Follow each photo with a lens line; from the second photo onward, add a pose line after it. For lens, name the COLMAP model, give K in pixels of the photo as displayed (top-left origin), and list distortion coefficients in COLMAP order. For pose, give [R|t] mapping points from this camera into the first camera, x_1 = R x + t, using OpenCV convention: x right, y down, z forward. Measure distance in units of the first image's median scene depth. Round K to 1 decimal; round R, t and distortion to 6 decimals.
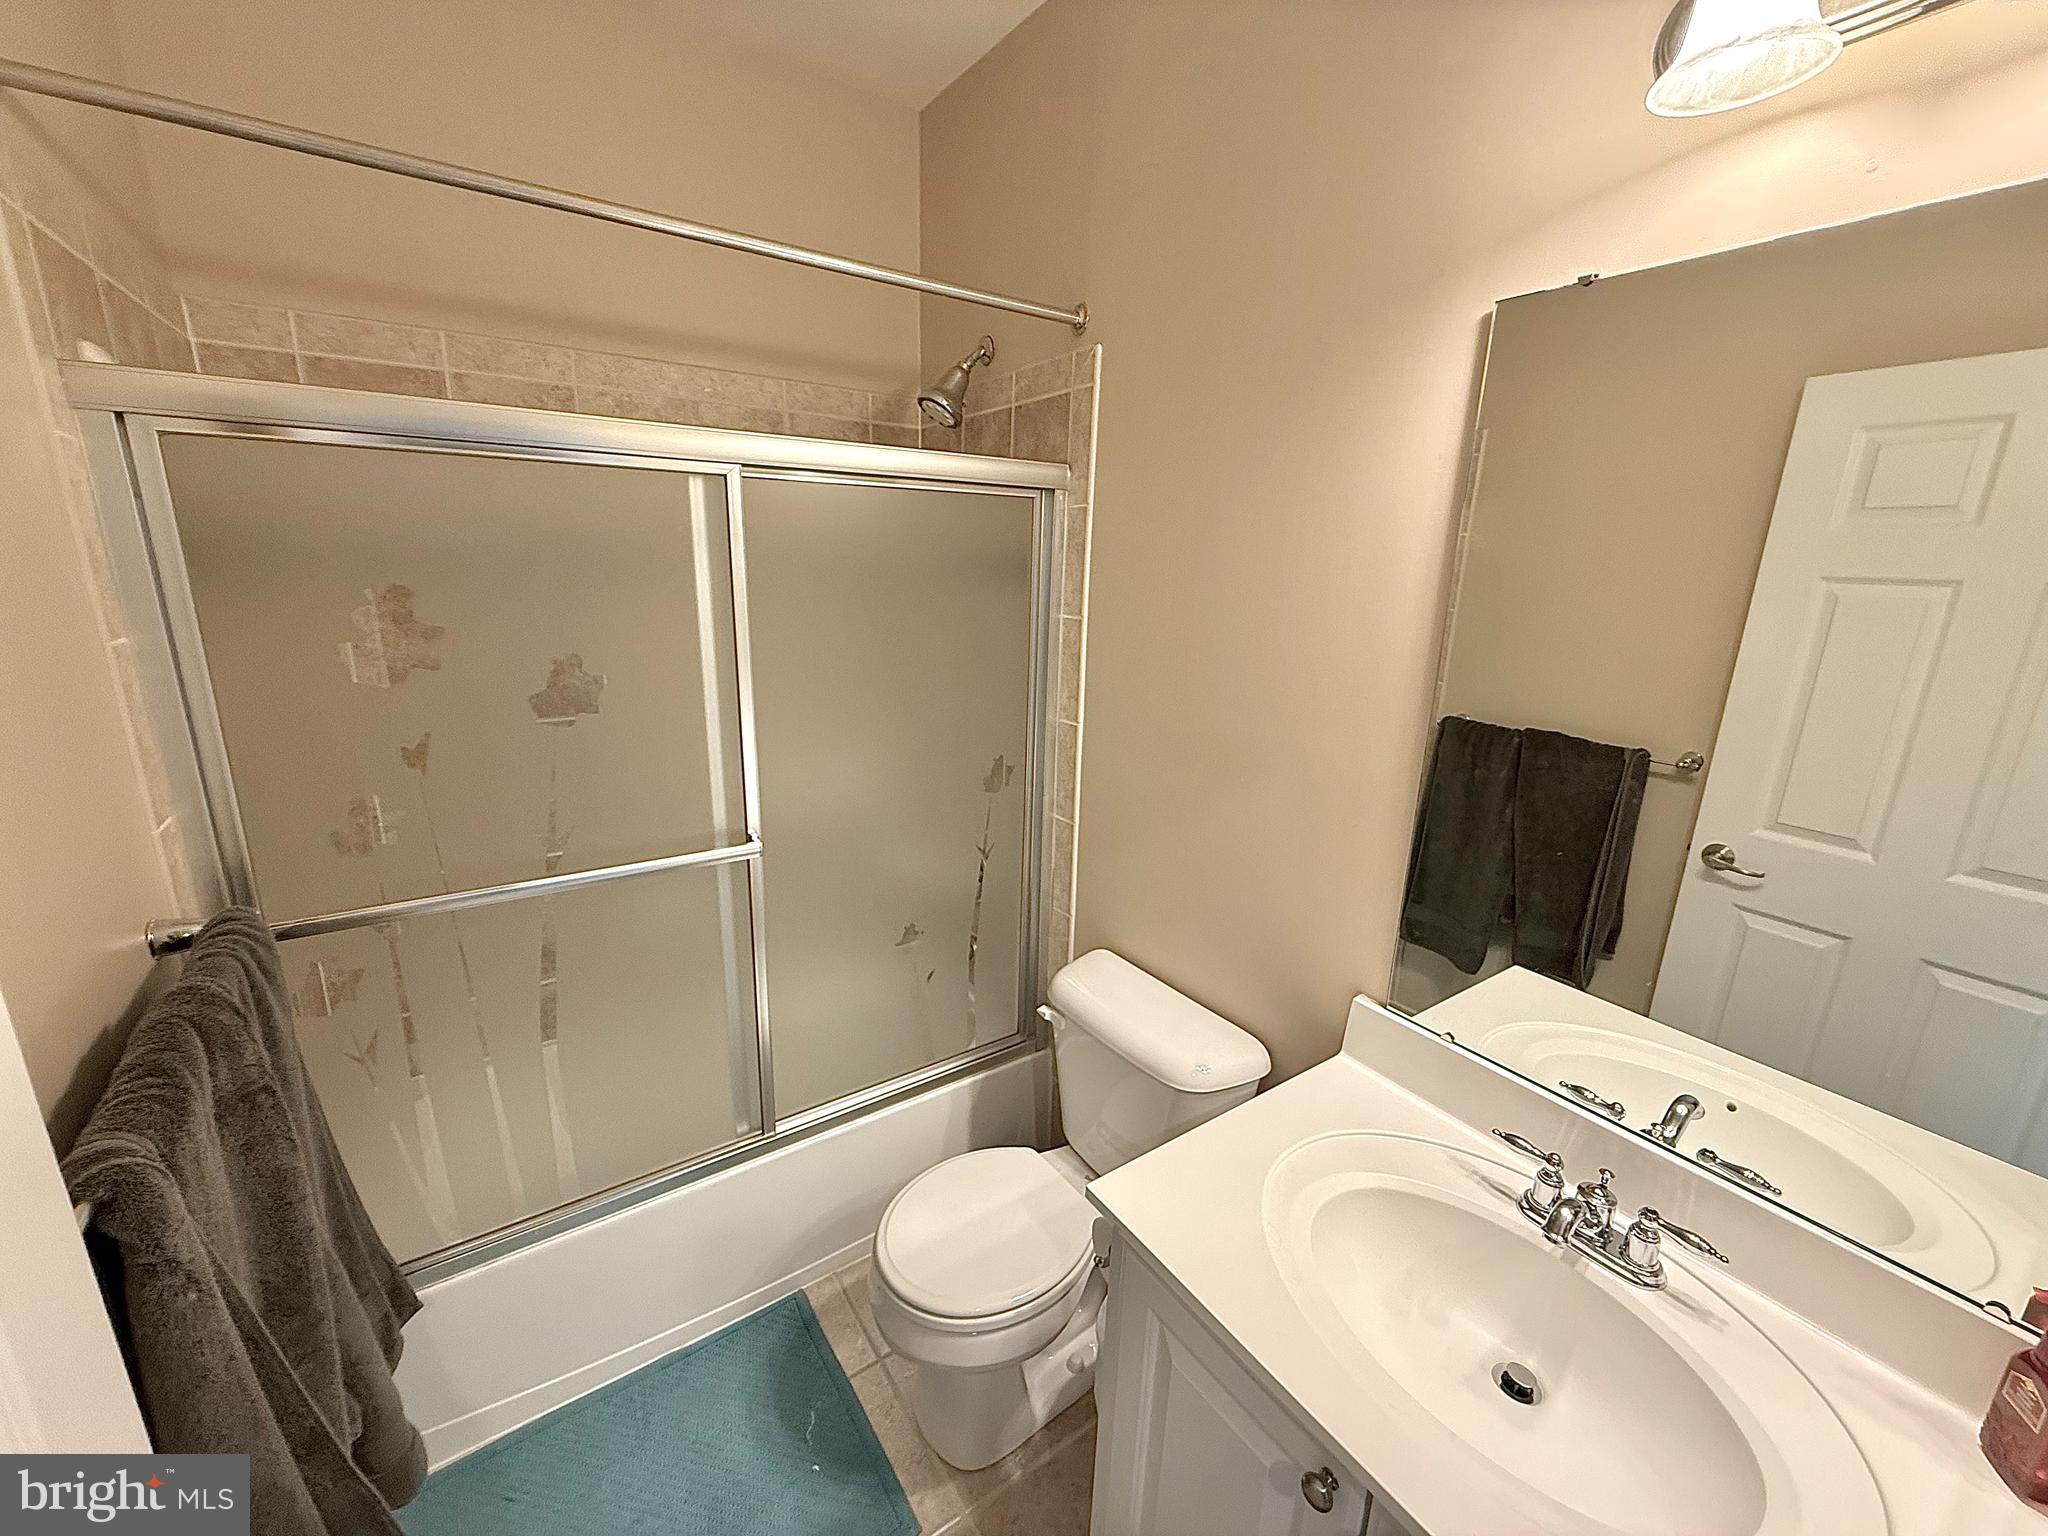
lens RADIAL K [[816.5, 0, 1015.7], [0, 816.5, 768.2], [0, 0, 1]] dist [0.000025, 0.000106]
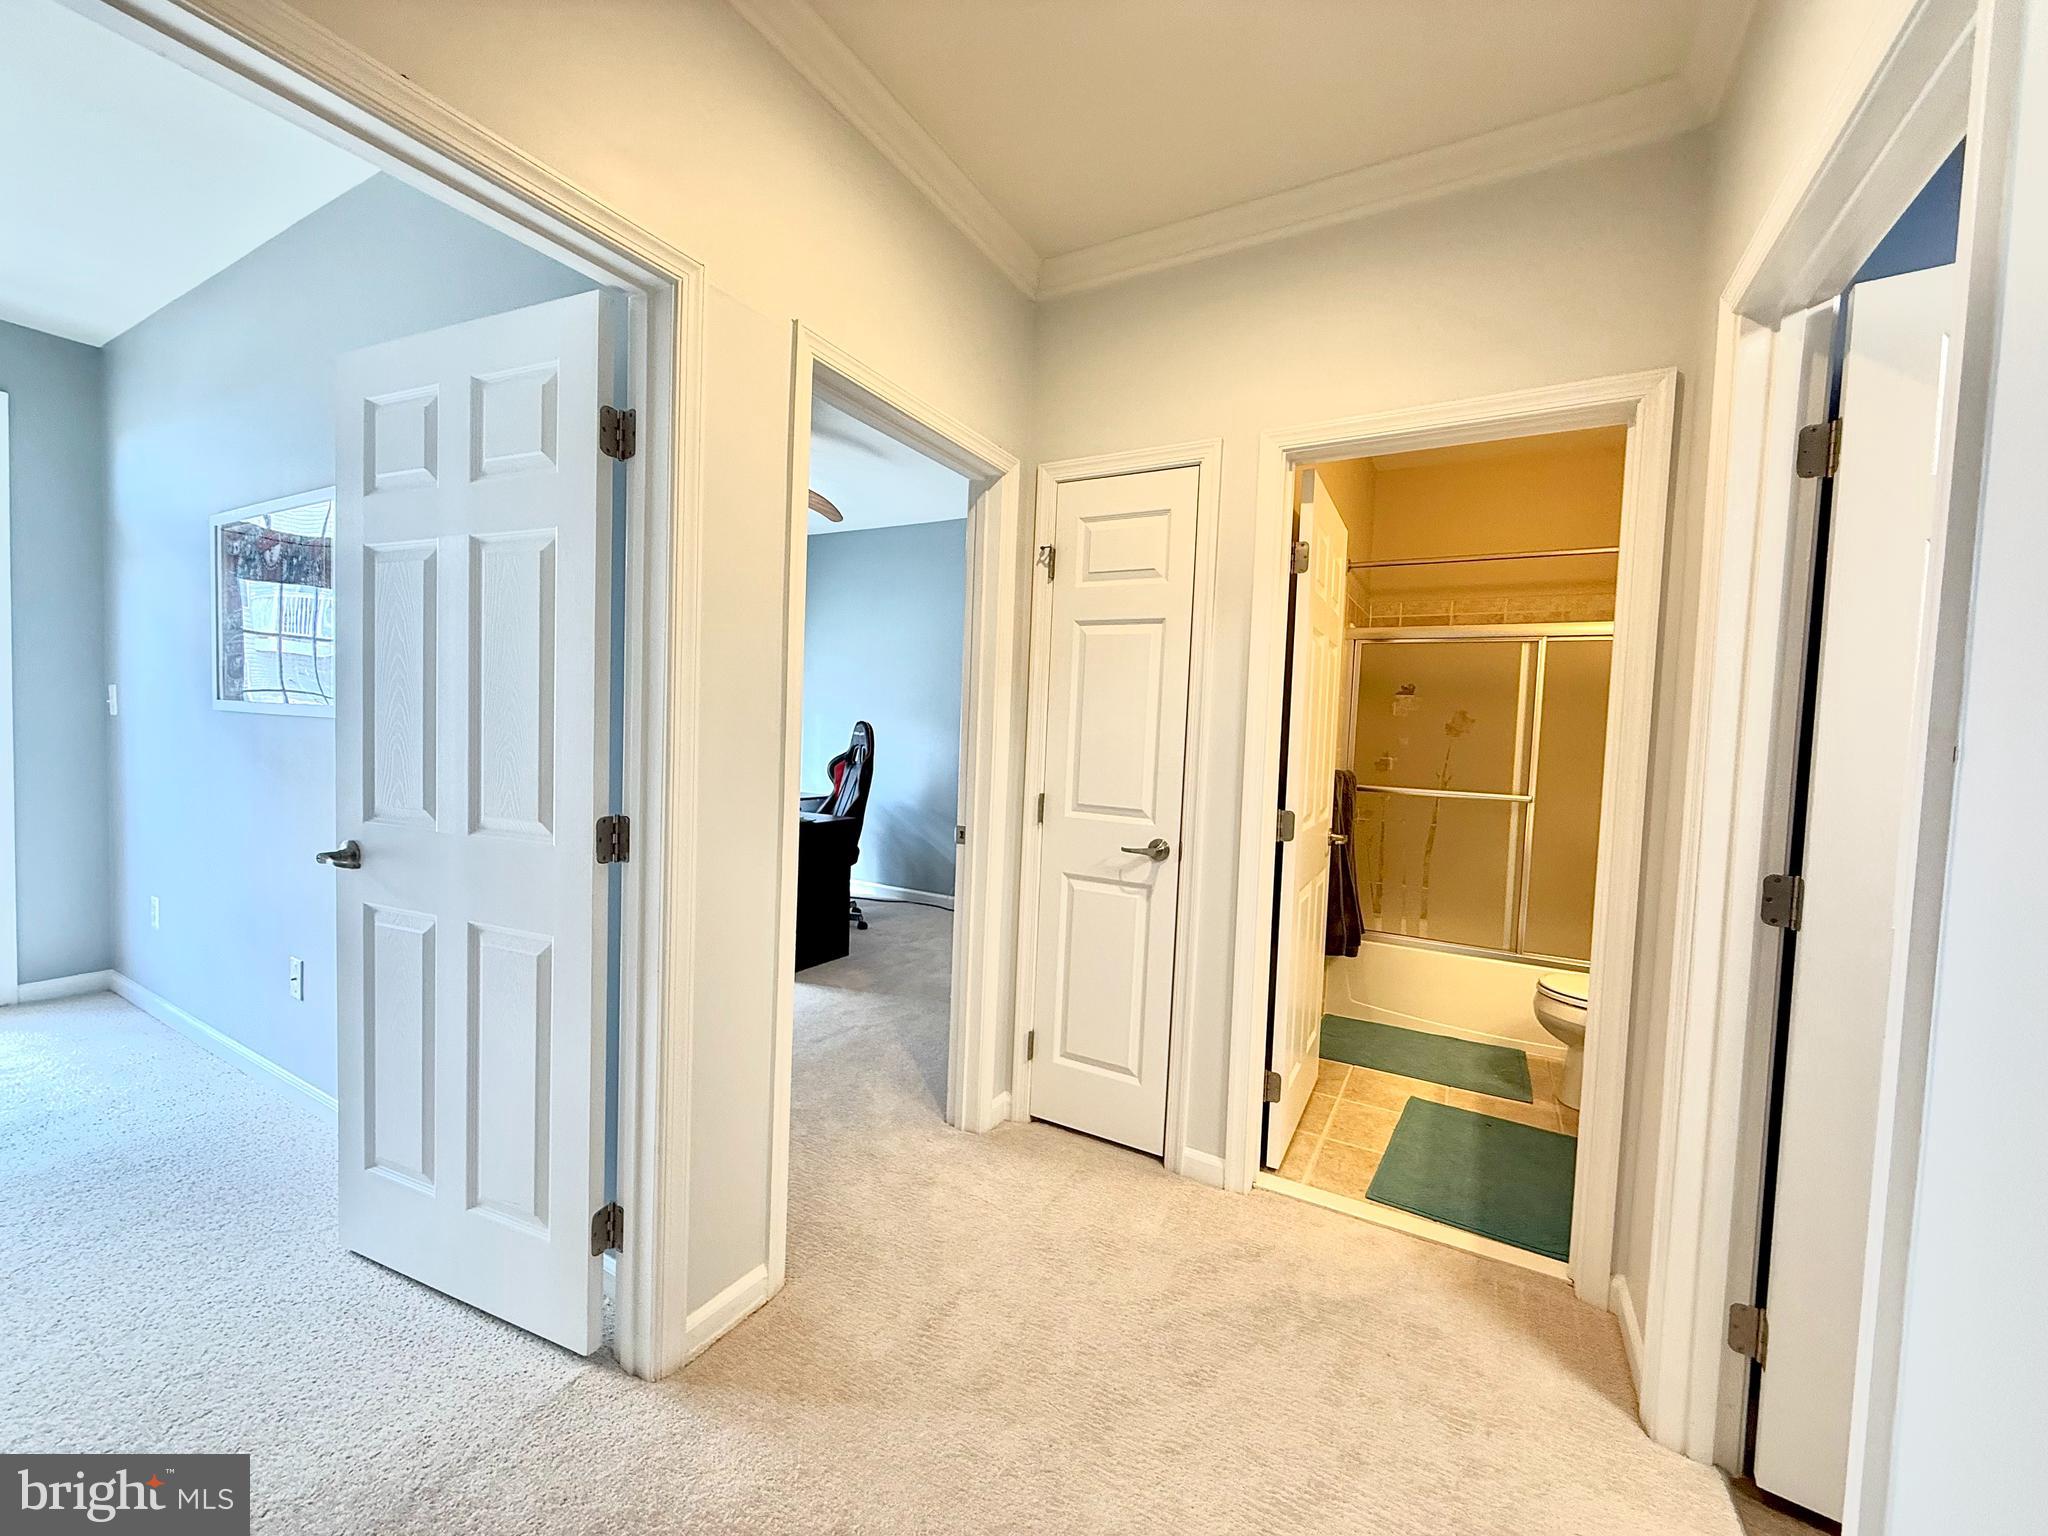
lens RADIAL K [[816.5, 0, 1015.7], [0, 816.5, 768.2], [0, 0, 1]] dist [0.000025, 0.000106]
pose [[0.436171, 0.025032, -0.899515, 1.046915], [-0.259263, 0.960721, -0.098980, 0.592990], [0.861706, 0.276384, 0.425529, -1.150991]]
